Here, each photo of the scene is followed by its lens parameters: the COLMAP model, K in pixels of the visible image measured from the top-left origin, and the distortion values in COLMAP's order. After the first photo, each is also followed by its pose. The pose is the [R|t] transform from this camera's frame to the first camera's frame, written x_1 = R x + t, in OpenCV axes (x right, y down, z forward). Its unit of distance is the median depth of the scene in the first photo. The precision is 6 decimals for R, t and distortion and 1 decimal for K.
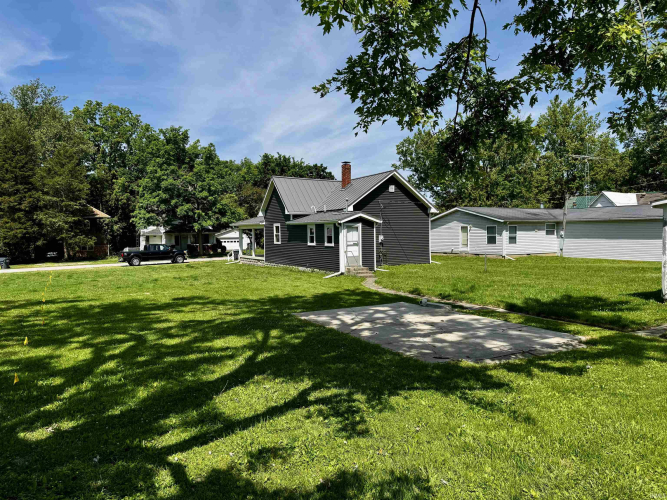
lens RADIAL K [[470.7, 0, 334.8], [0, 470.7, 226.5], [0, 0, 1]] dist [-0.003457, -0.004553]
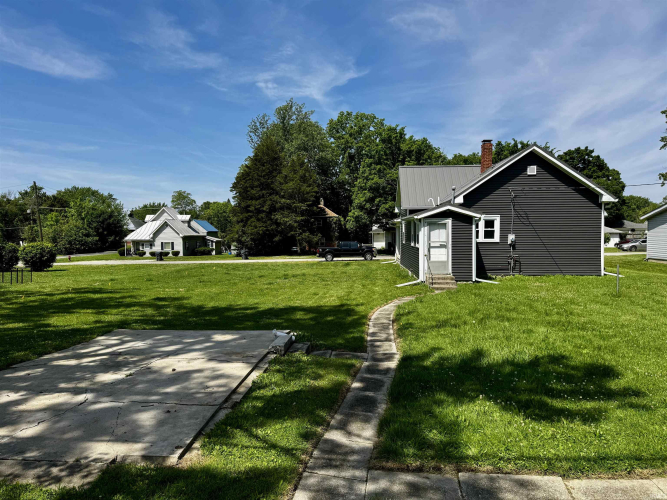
lens RADIAL K [[465.1, 0, 320.2], [0, 465.1, 268.7], [0, 0, 1]] dist [0.007225, -0.022507]
pose [[0.816003, 0.047738, -0.576074, 0.237657], [0.007645, 0.995606, 0.093333, 0.001275], [0.577998, -0.080564, 0.812052, 0.180804]]
